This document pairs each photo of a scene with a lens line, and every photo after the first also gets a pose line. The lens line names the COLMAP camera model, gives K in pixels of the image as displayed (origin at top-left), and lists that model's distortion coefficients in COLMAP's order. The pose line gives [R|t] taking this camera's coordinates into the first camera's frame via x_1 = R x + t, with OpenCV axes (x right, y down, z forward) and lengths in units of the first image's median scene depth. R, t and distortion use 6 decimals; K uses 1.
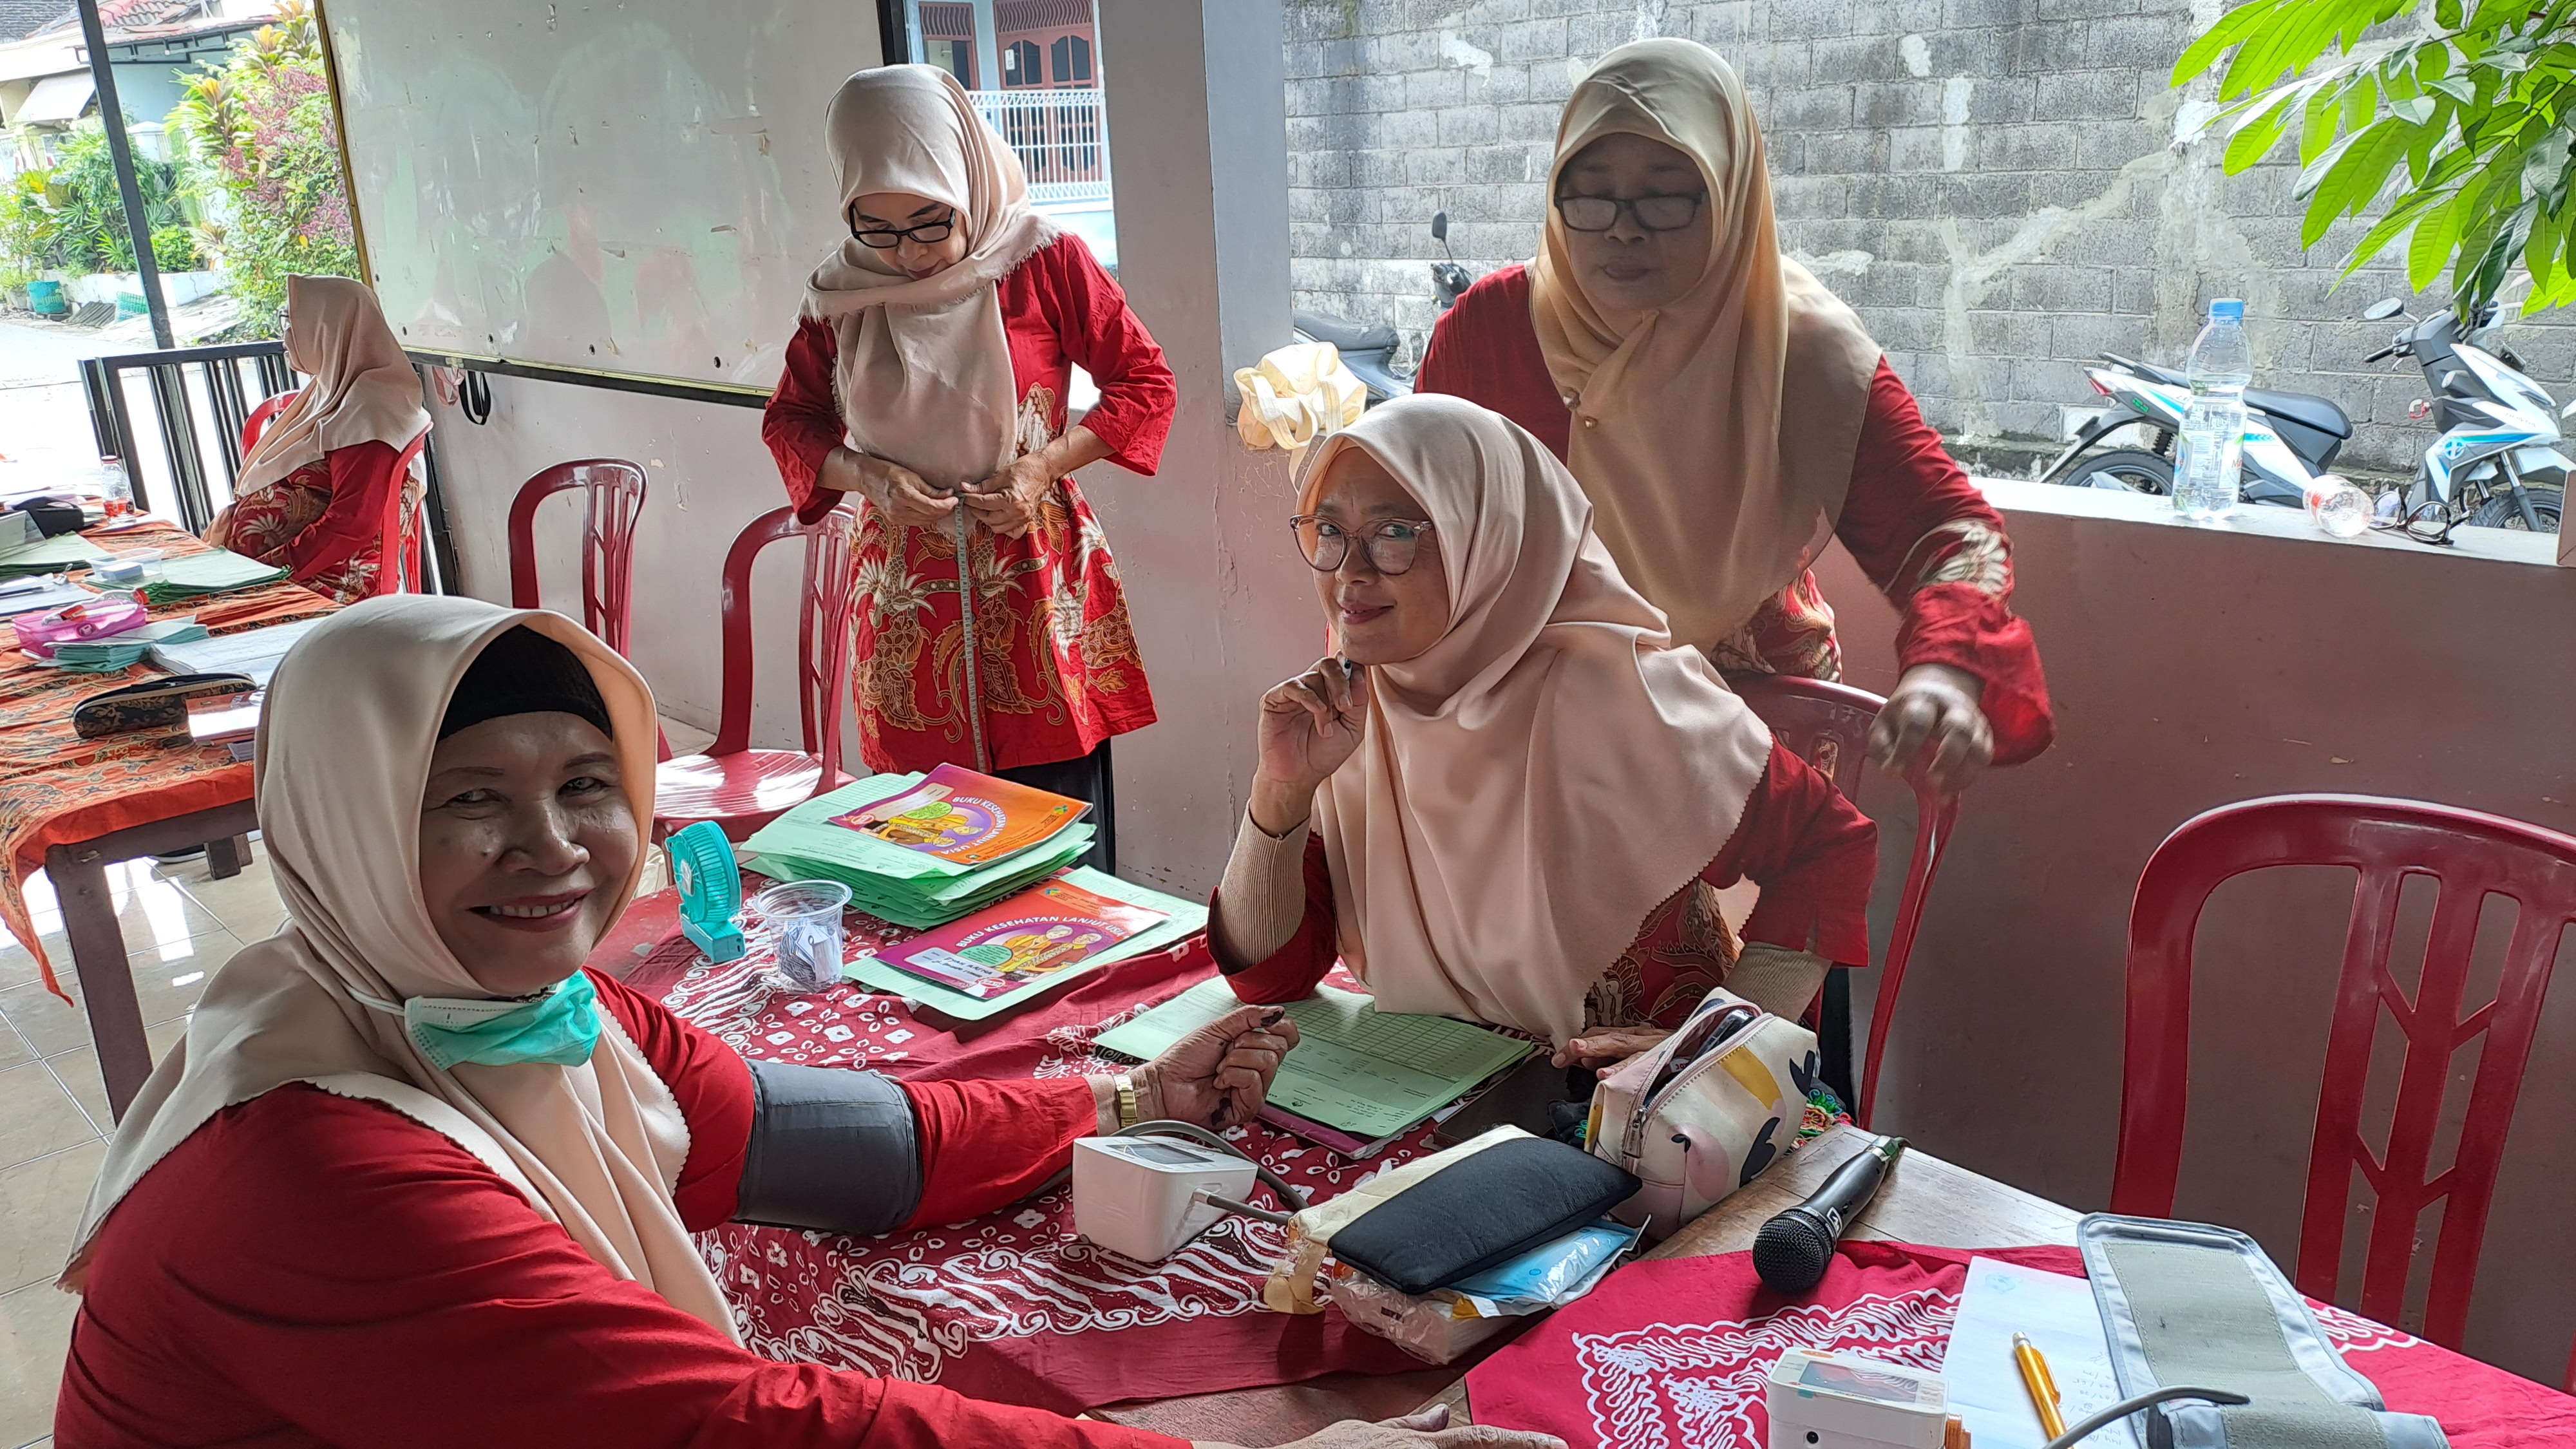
lens RADIAL K [[1899.6, 0, 1274.0], [0, 1899.6, 753.5], [0, 0, 1]] dist [0.071304, -0.064537]
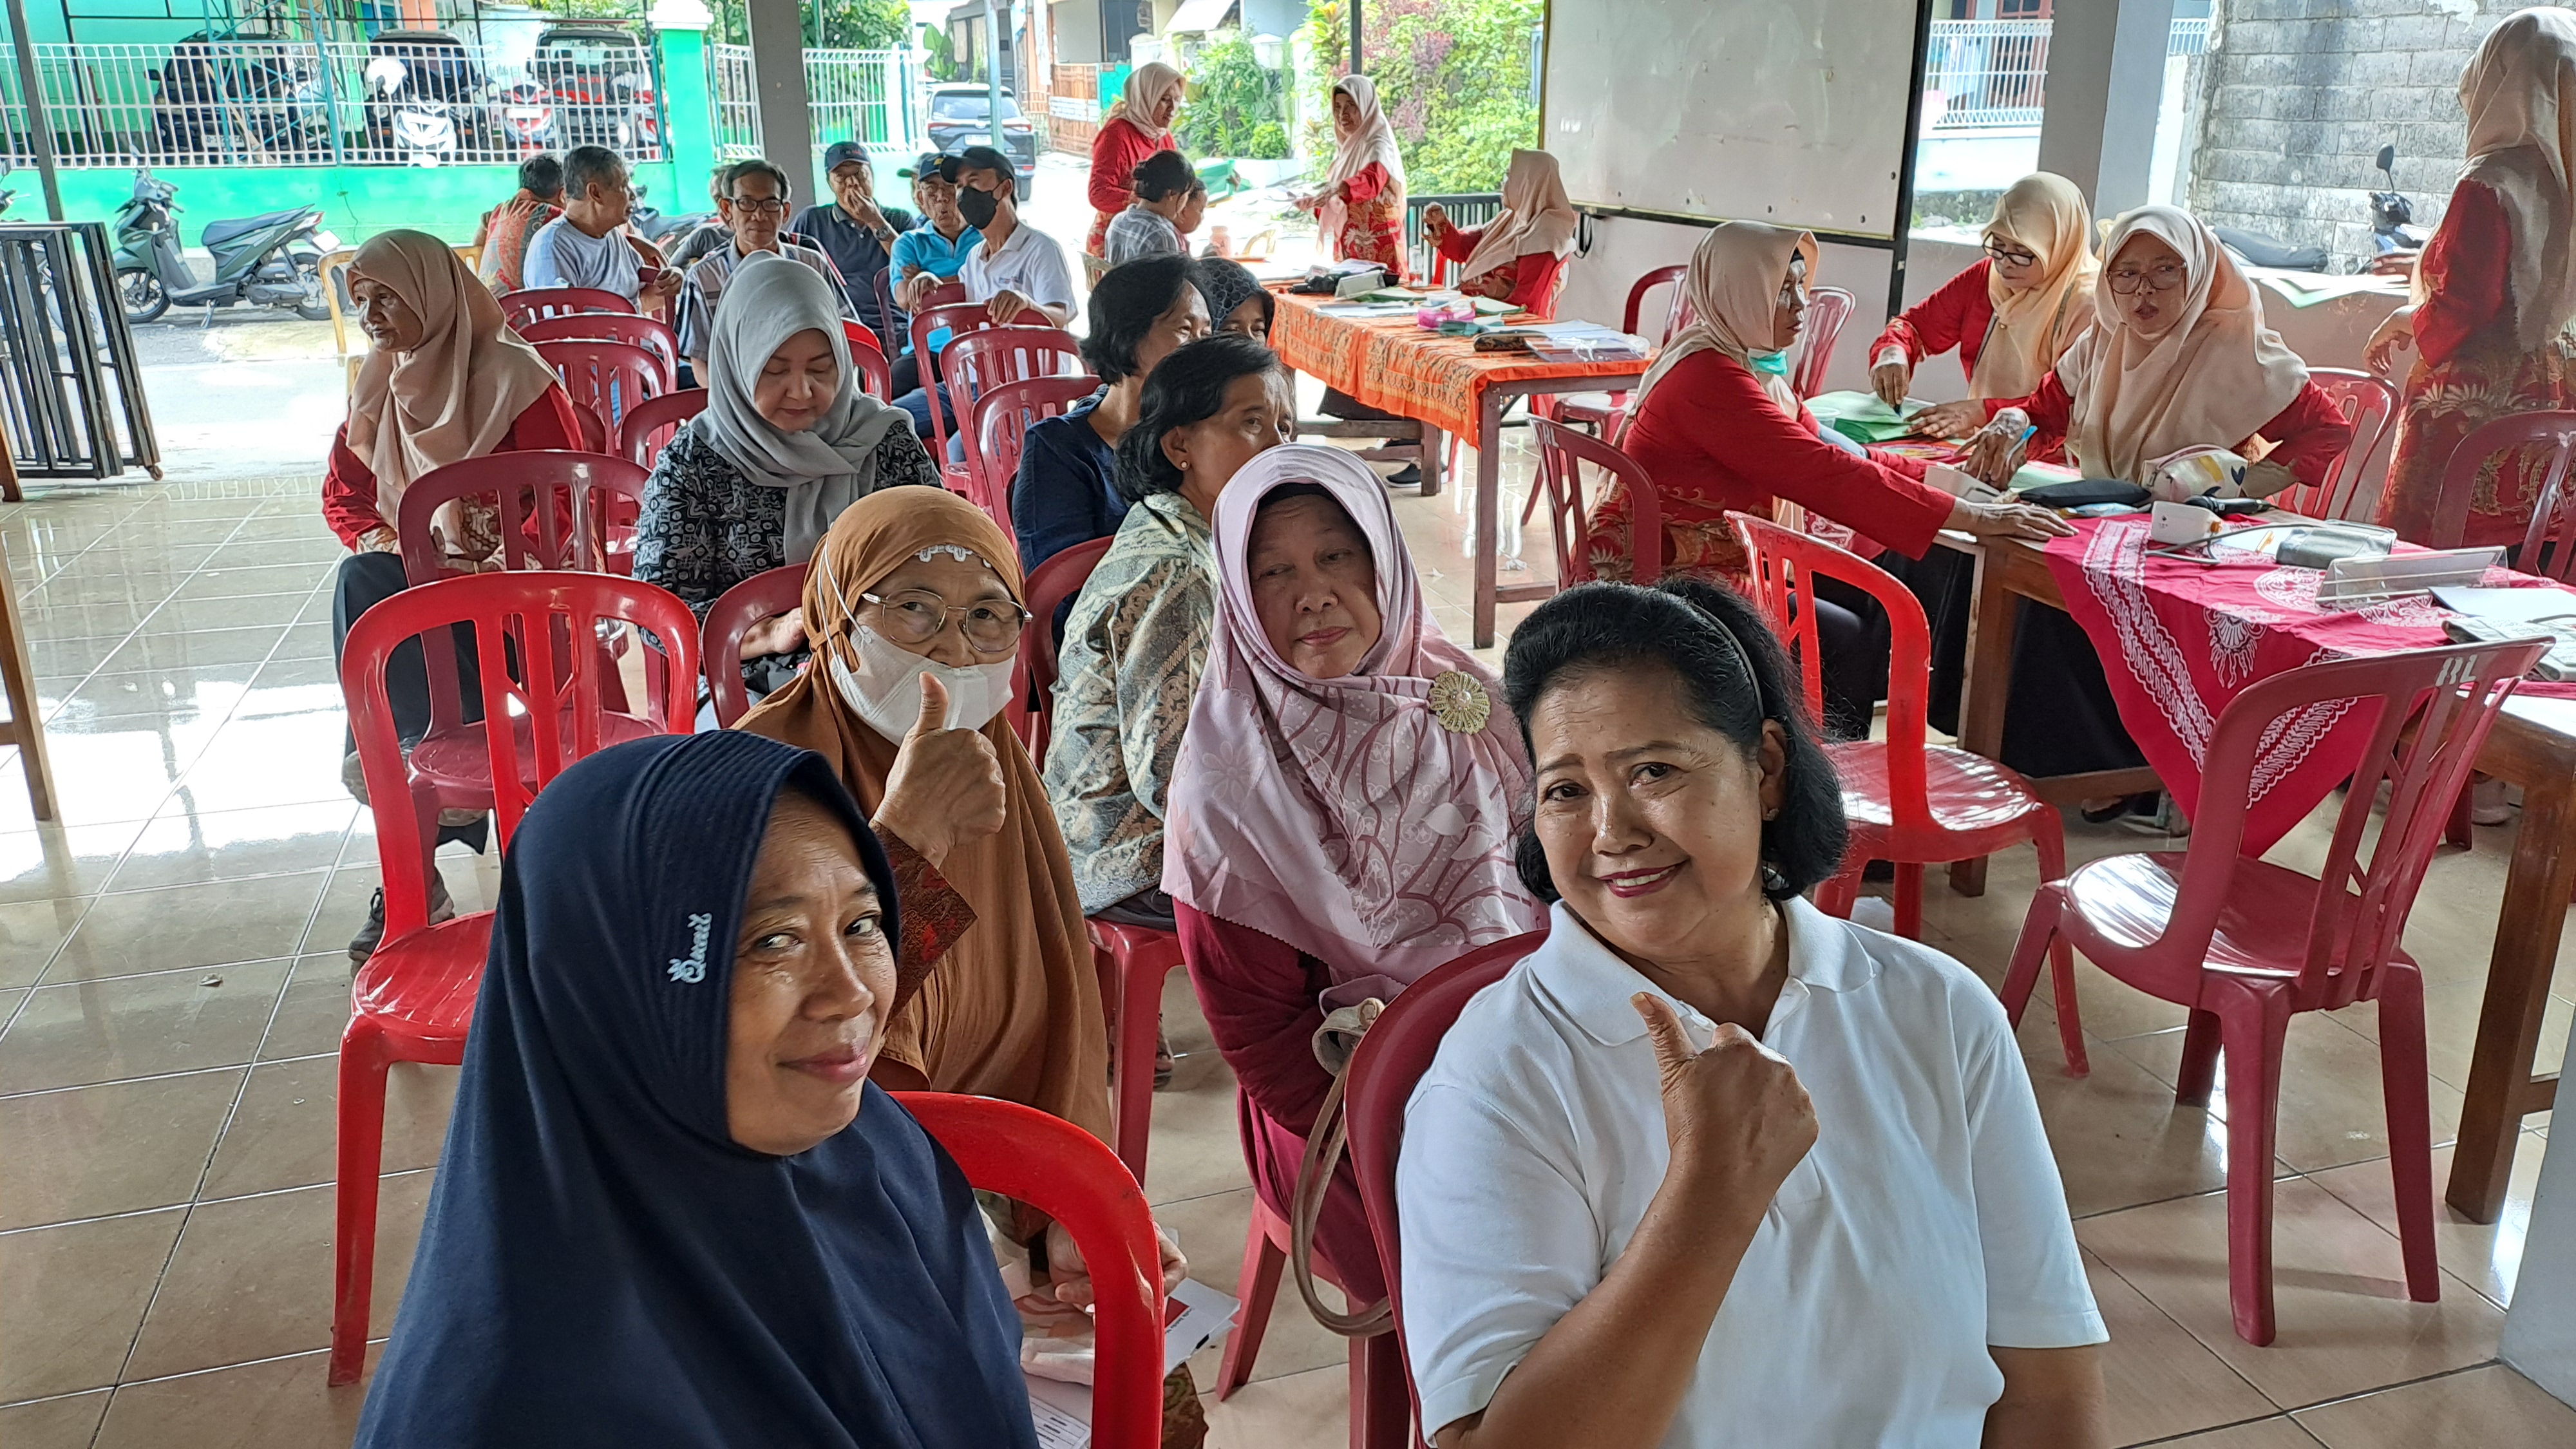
lens RADIAL K [[1899.6, 0, 1286.1], [0, 1899.6, 759.9], [0, 0, 1]] dist [0.071304, -0.064537]
pose [[0.893917, 0.183792, -0.408818, 0.040861], [-0.167047, 0.982965, 0.076647, 0.090601], [0.415941, -0.000224, 0.909392, -0.295604]]
